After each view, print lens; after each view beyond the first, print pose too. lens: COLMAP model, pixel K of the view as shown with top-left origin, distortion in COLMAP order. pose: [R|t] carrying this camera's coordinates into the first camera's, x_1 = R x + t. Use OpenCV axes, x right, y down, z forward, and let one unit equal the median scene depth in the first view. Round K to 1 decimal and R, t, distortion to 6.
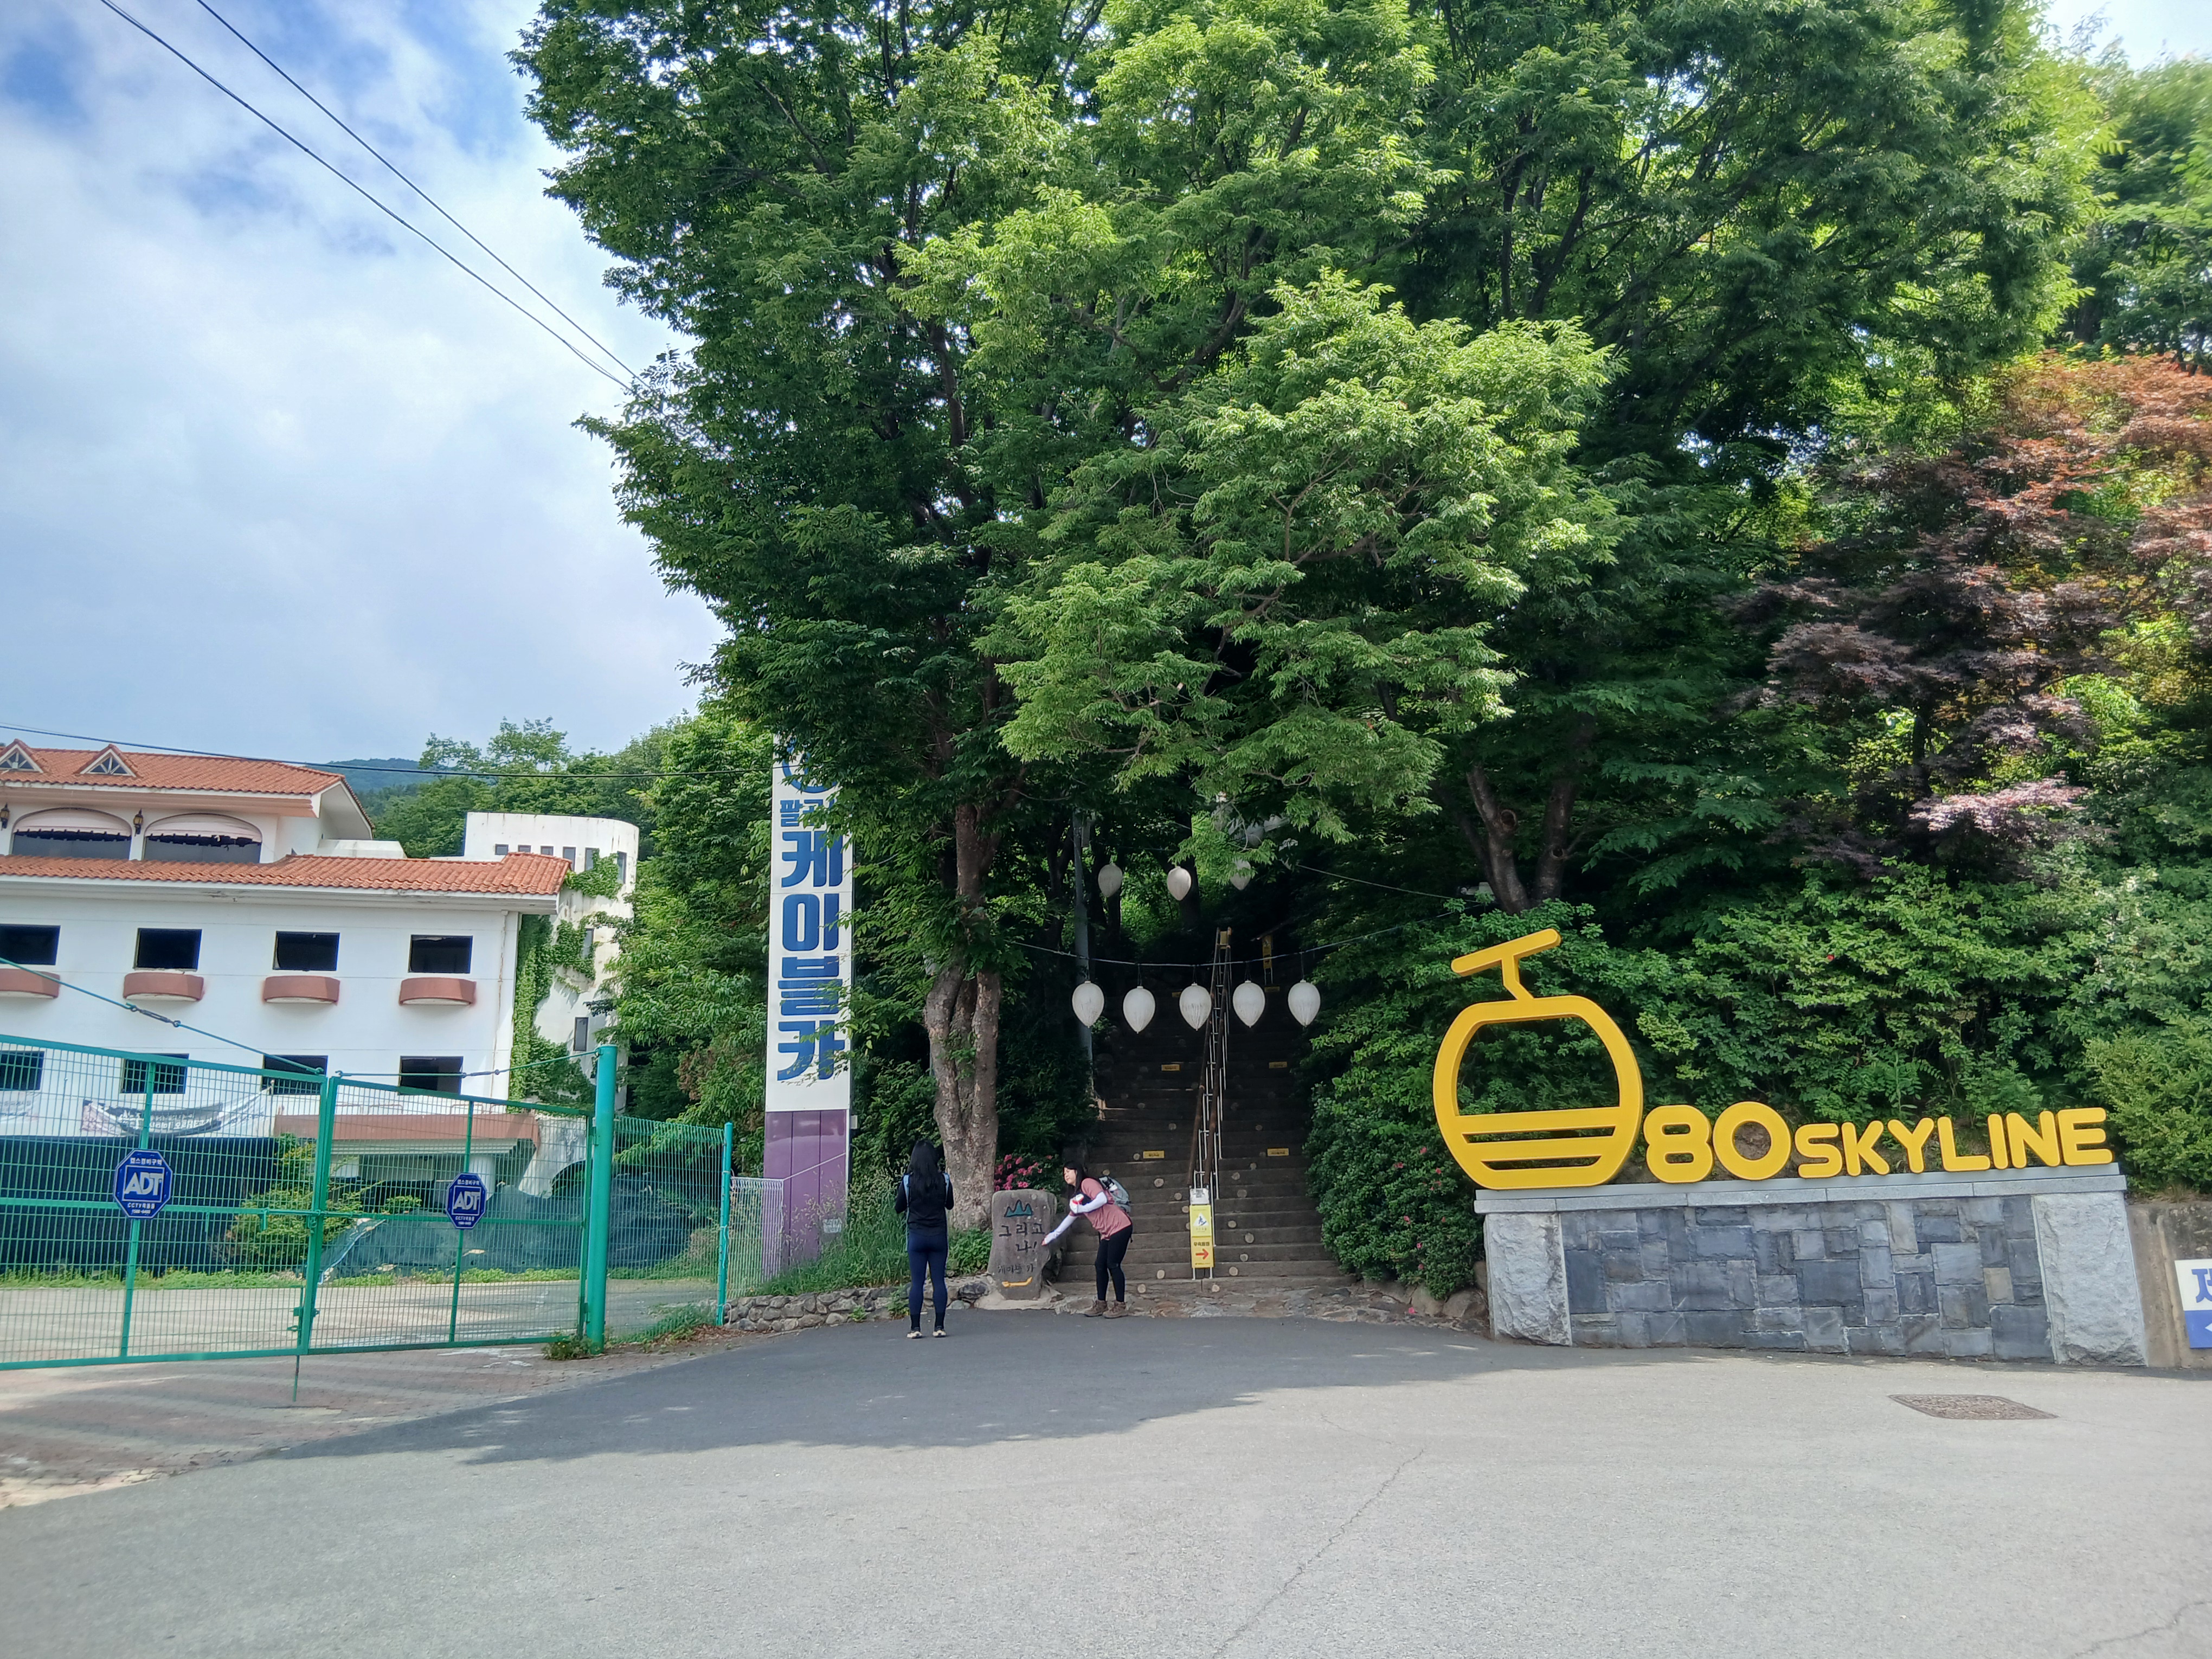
lens RADIAL K [[1679.6, 0, 1106.0], [0, 1679.6, 829.5], [0, 0, 1]] dist [0.168660, 0.000307]
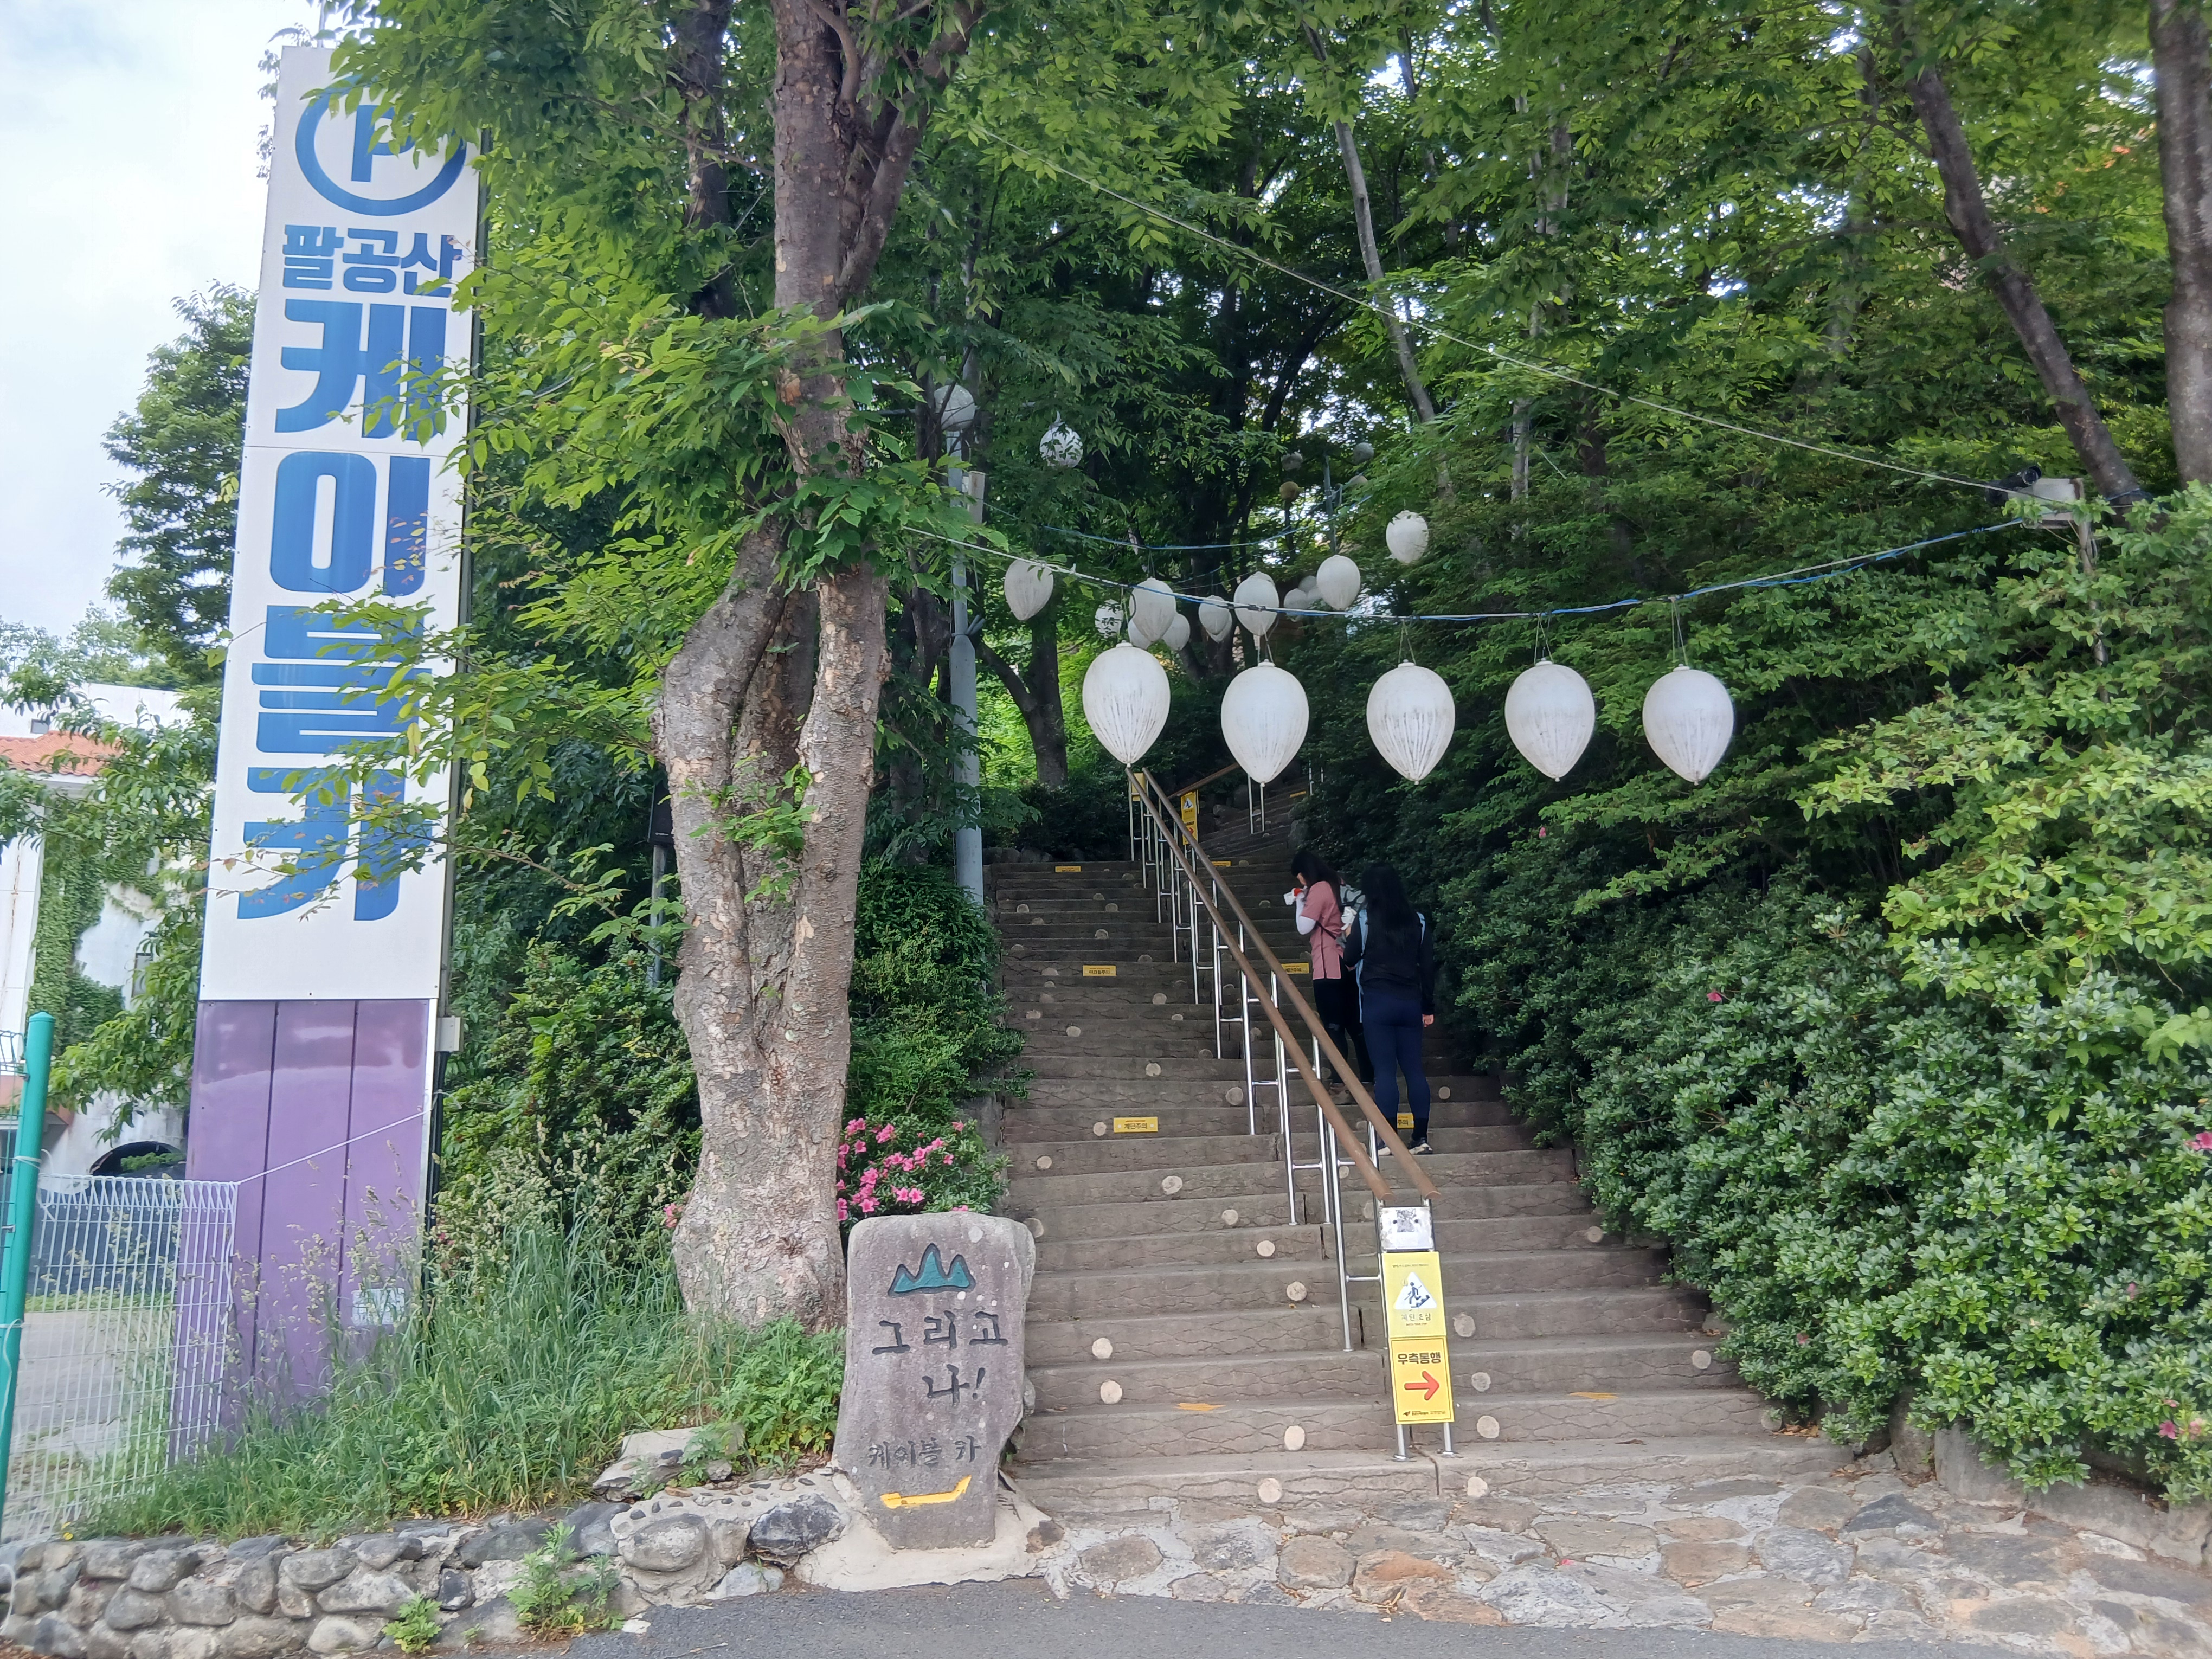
lens RADIAL K [[1679.0, 0, 1106.0], [0, 1679.0, 829.5], [0, 0, 1]] dist [0.161316, -0.300121]
pose [[0.984738, 0.033401, 0.170809, -0.072057], [-0.034563, 0.999395, 0.003832, 0.122762], [-0.170578, -0.009677, 0.985297, 0.608651]]
